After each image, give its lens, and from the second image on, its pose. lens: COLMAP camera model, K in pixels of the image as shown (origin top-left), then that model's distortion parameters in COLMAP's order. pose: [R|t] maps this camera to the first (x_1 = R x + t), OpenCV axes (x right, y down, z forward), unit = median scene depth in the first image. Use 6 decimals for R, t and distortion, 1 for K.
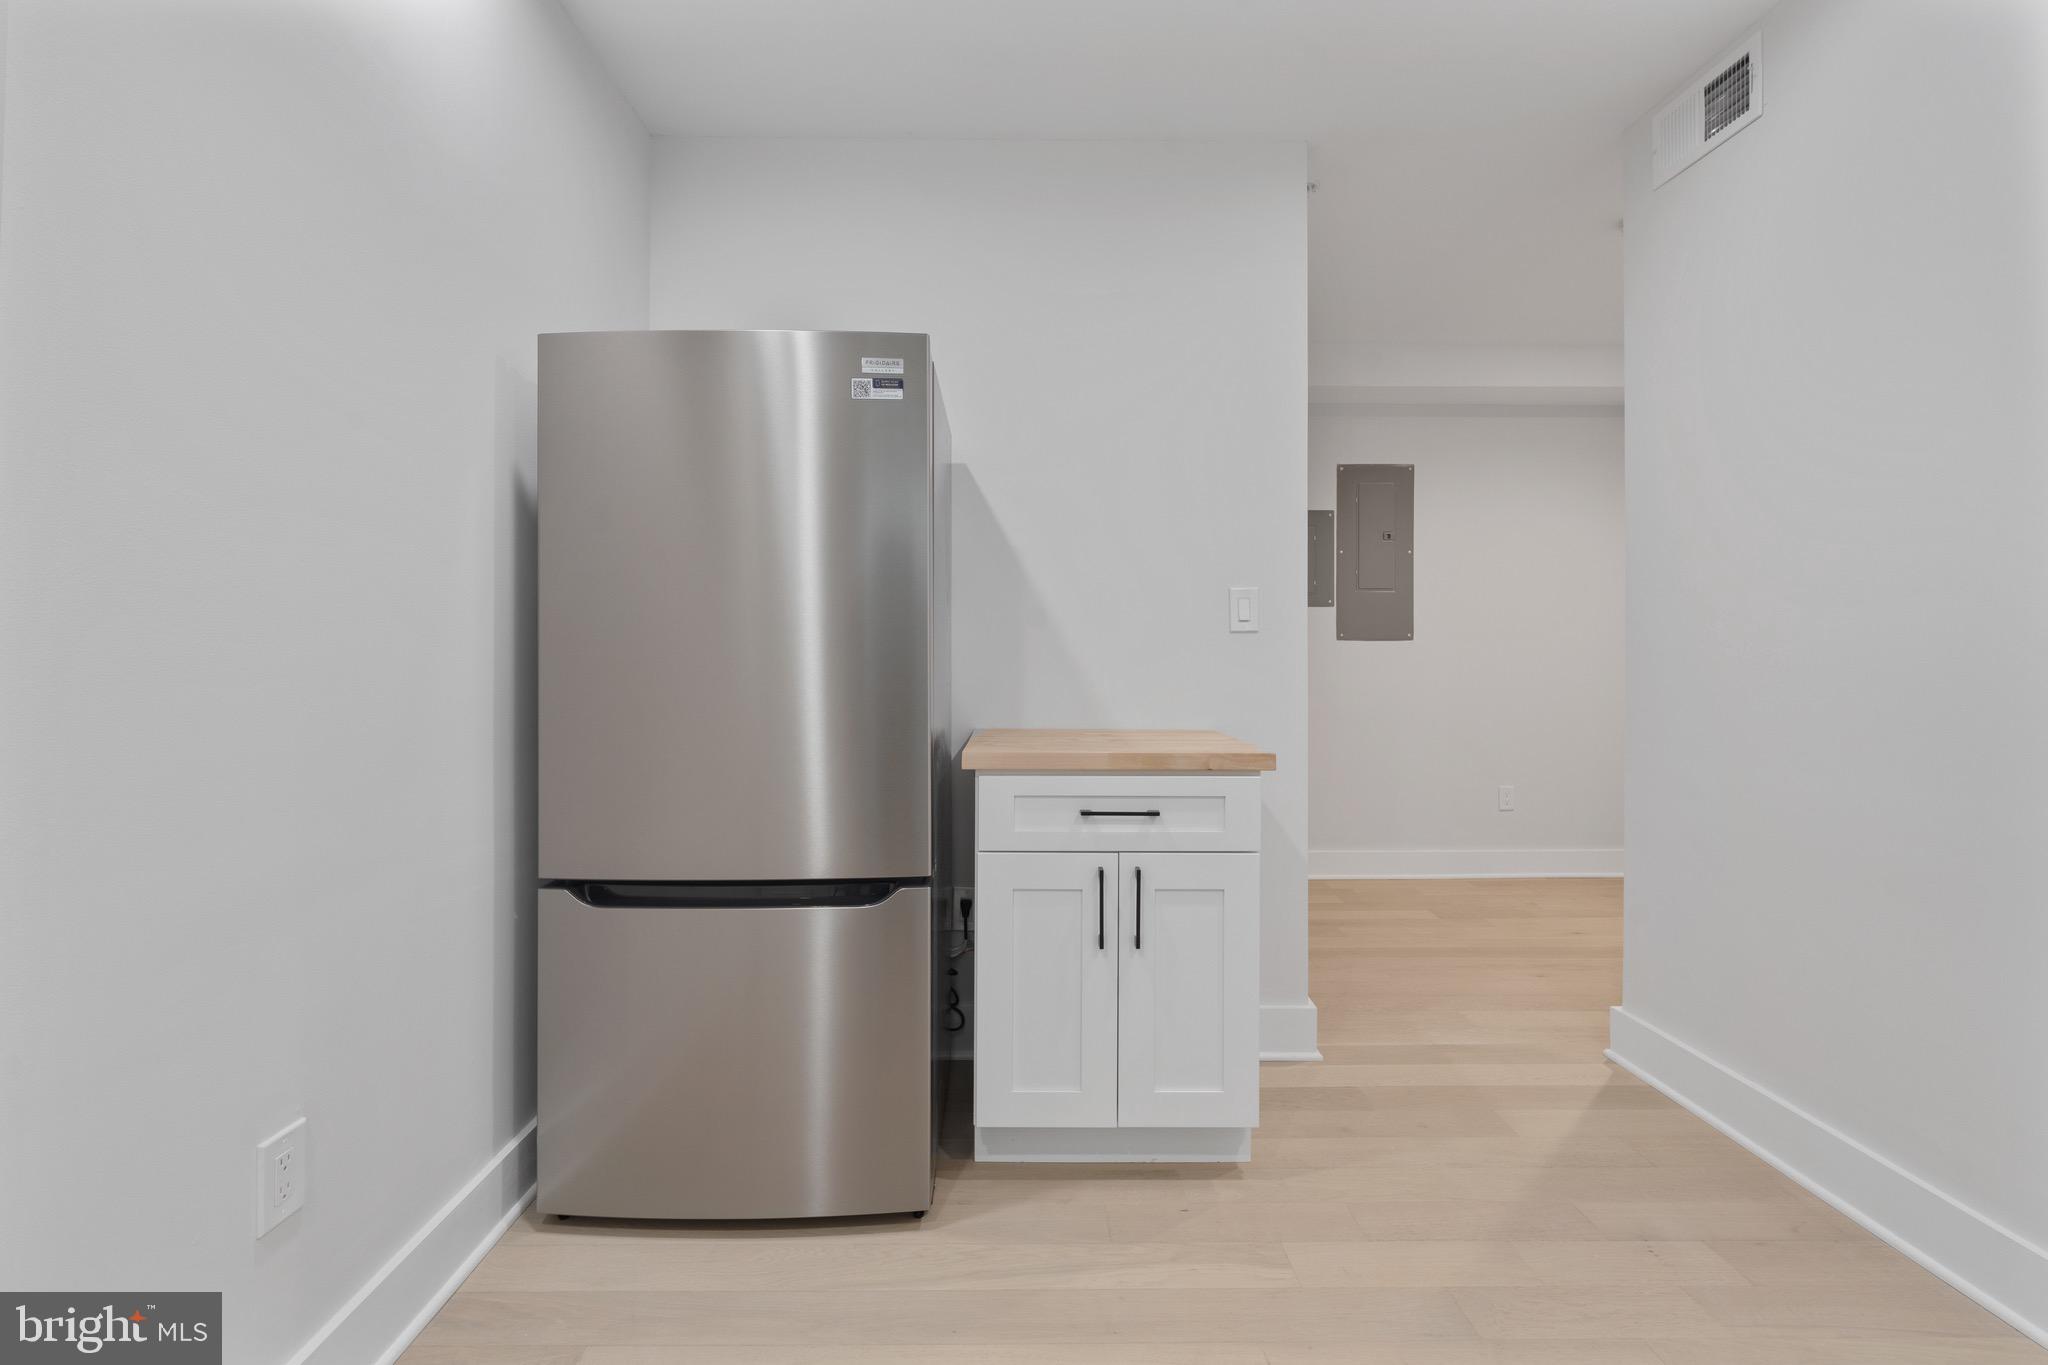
lens RADIAL K [[912.3, 0, 1007.0], [0, 912.3, 651.9], [0, 0, 1]] dist [-0.001278, -0.000017]
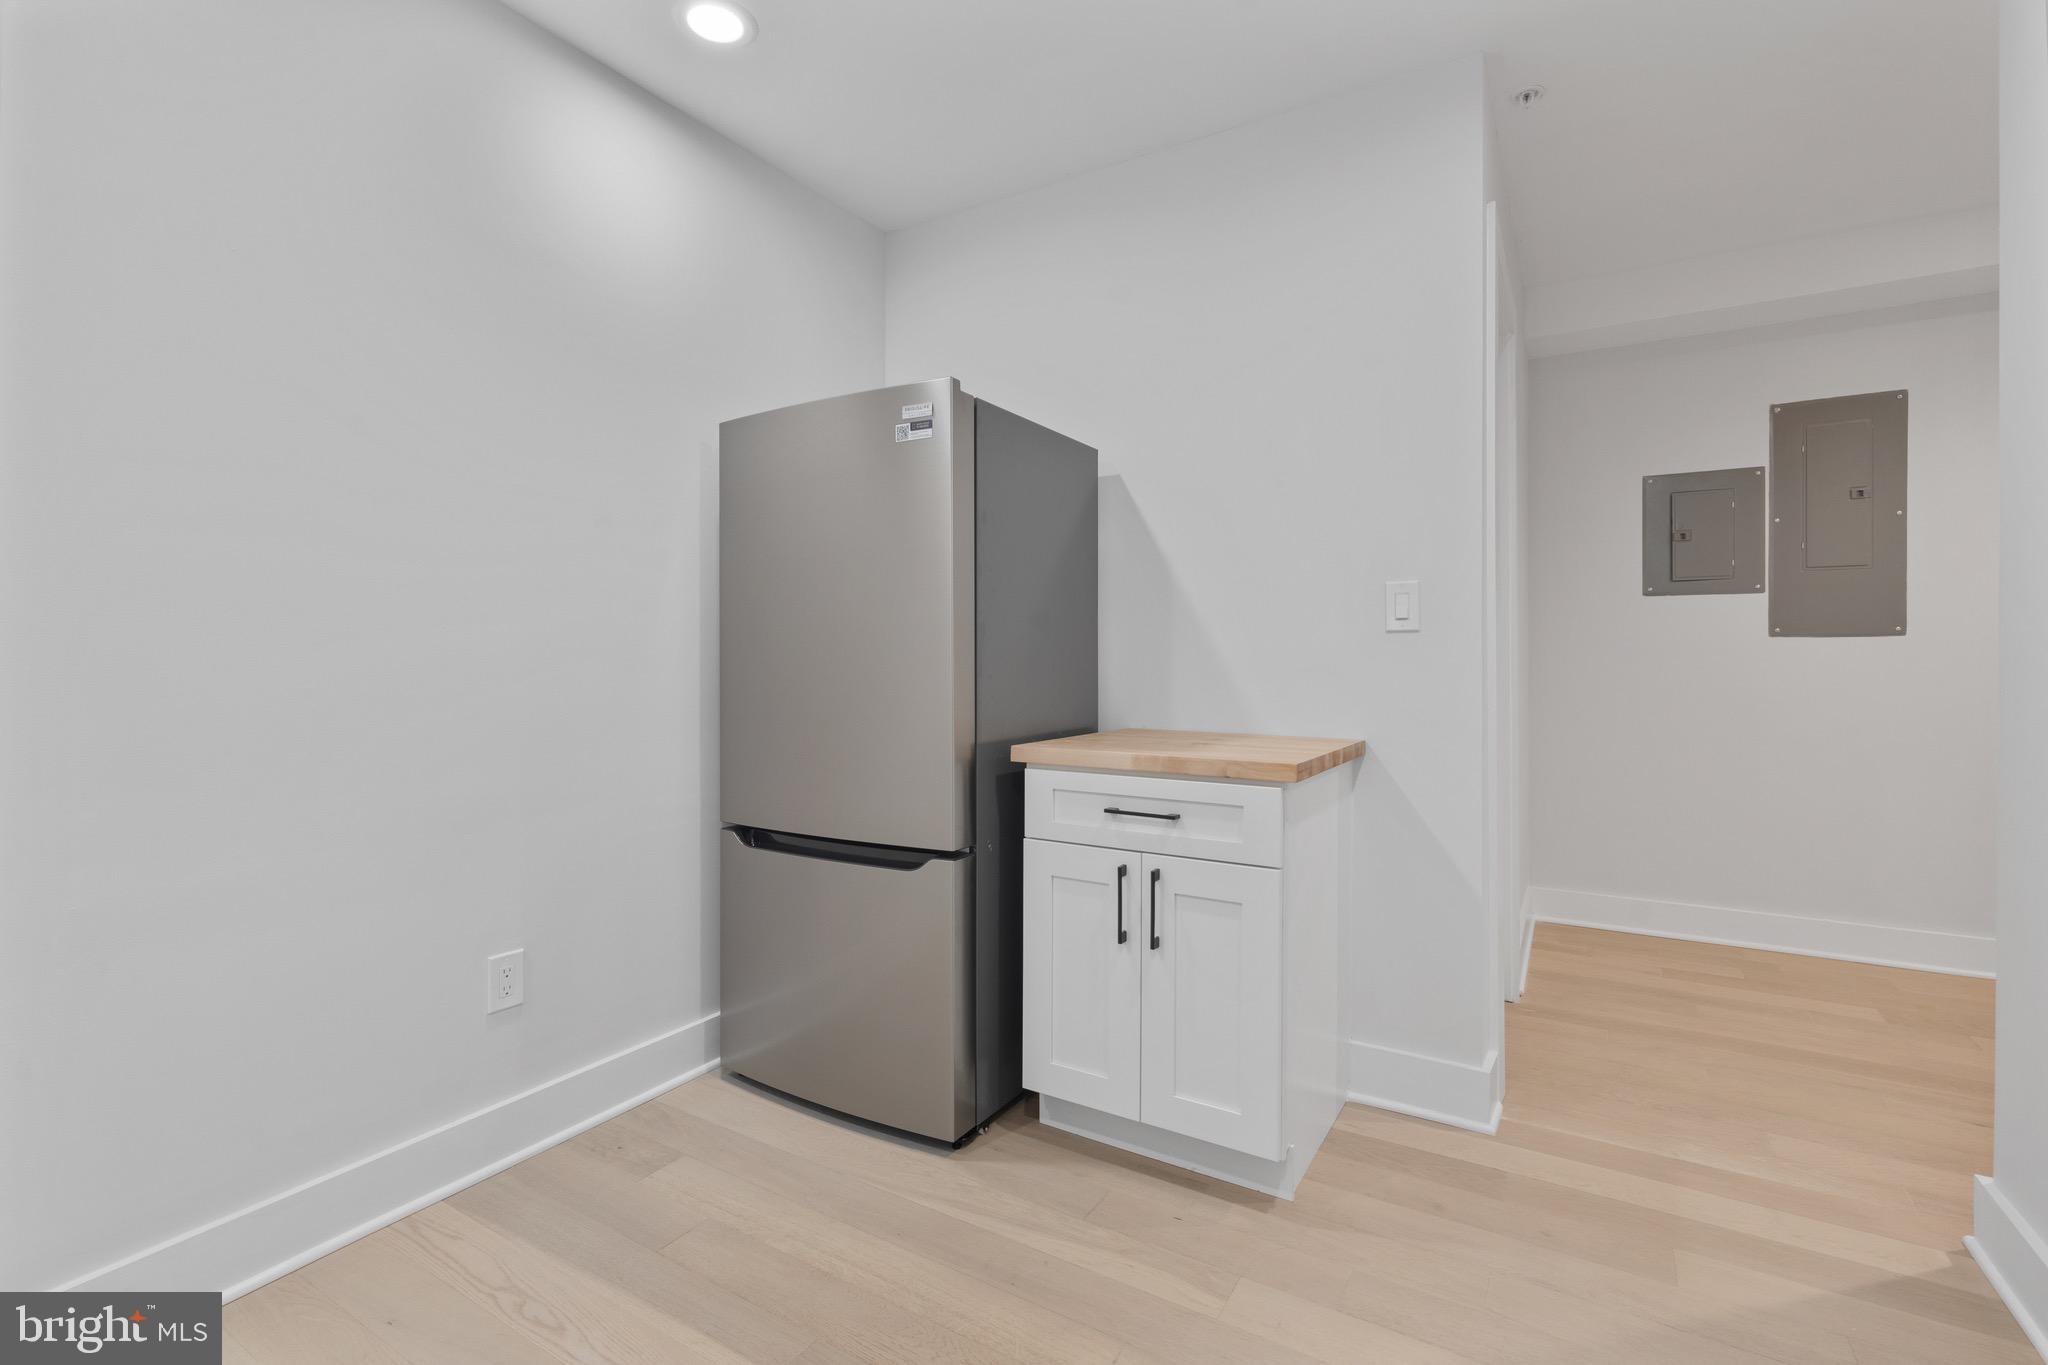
lens RADIAL K [[909.3, 0, 1025.1], [0, 909.3, 657.1], [0, 0, 1]] dist [-0.001906, 0.001160]
pose [[0.852312, -0.000567, -0.523034, 0.532311], [0.003135, 0.999987, 0.004024, -0.001938], [0.523024, -0.005069, 0.852303, 0.069746]]
